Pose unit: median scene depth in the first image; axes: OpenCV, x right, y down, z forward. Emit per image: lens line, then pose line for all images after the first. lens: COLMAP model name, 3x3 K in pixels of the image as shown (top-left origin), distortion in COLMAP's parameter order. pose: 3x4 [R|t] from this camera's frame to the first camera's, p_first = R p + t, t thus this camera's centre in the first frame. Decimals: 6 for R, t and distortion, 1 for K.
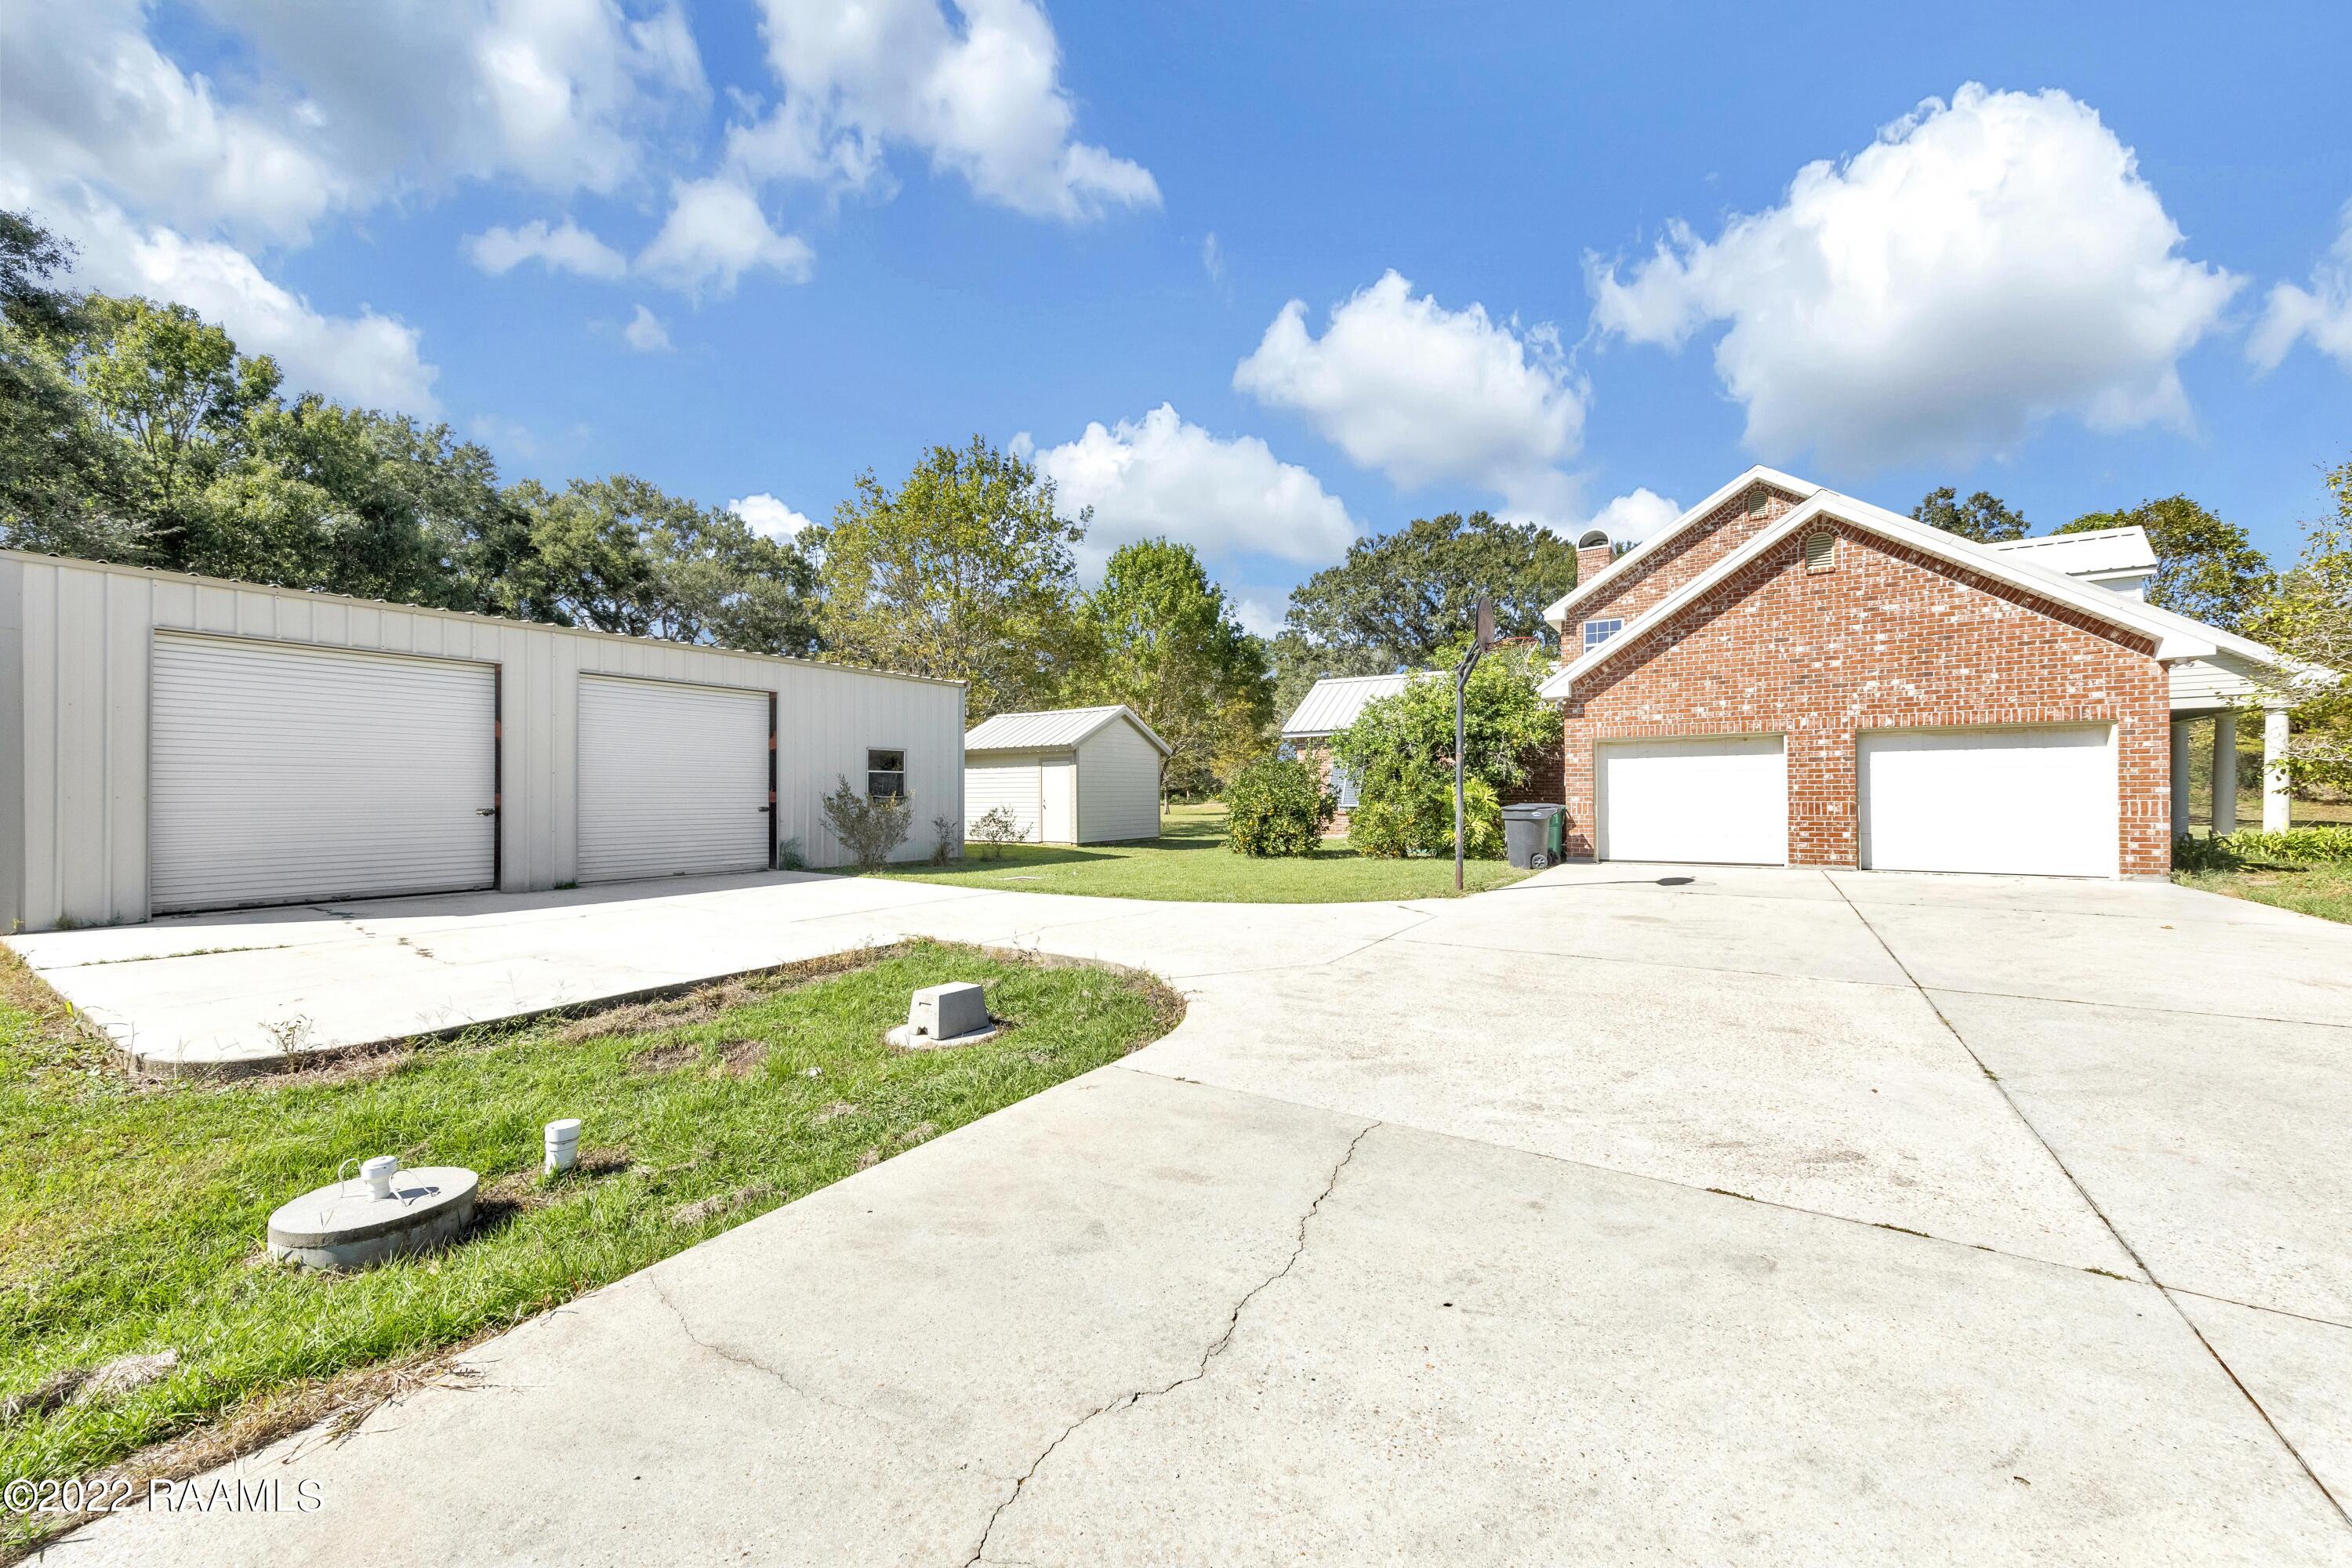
lens RADIAL K [[877.3, 0, 1175.4], [0, 877.3, 790.3], [0, 0, 1]] dist [-0.000076, -0.000014]
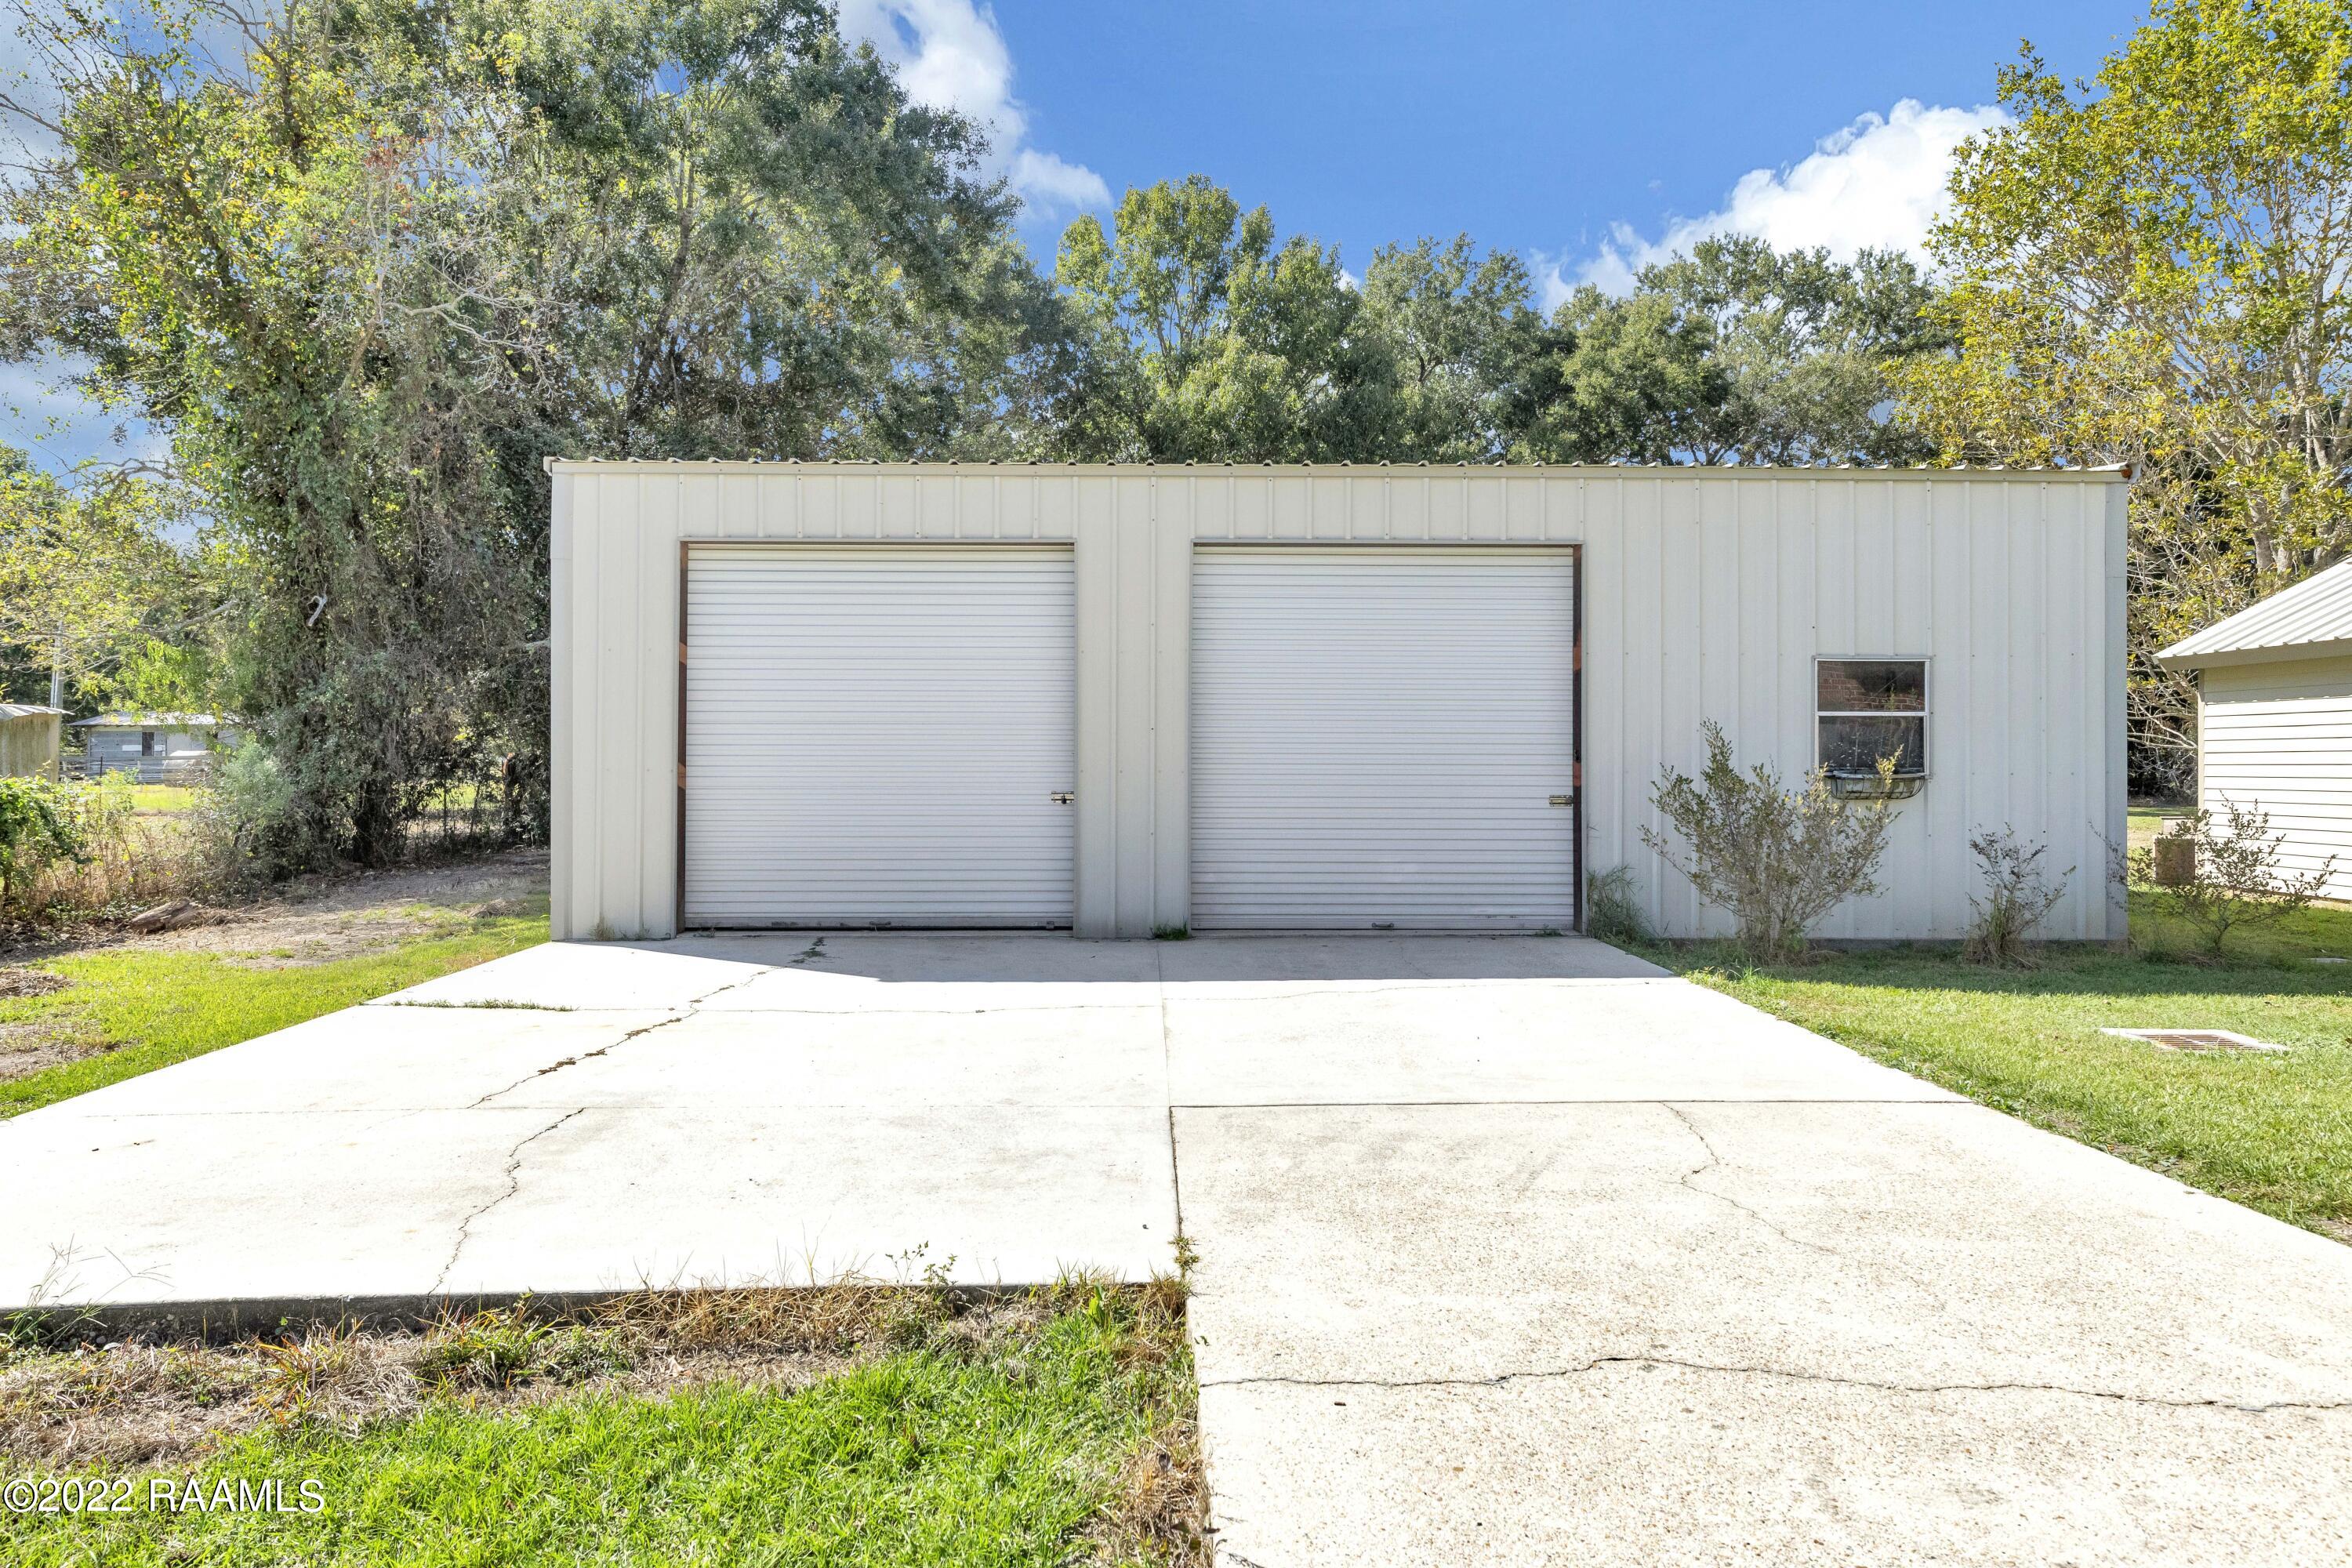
lens RADIAL K [[1494.7, 0, 1175.3], [0, 1494.7, 769.6], [0, 0, 1]] dist [0.005946, 0.001777]
pose [[0.570460, 0.007341, -0.821292, 0.029792], [0.001543, 0.999949, 0.010010, -0.001583], [0.821324, -0.006978, 0.570420, 0.176091]]
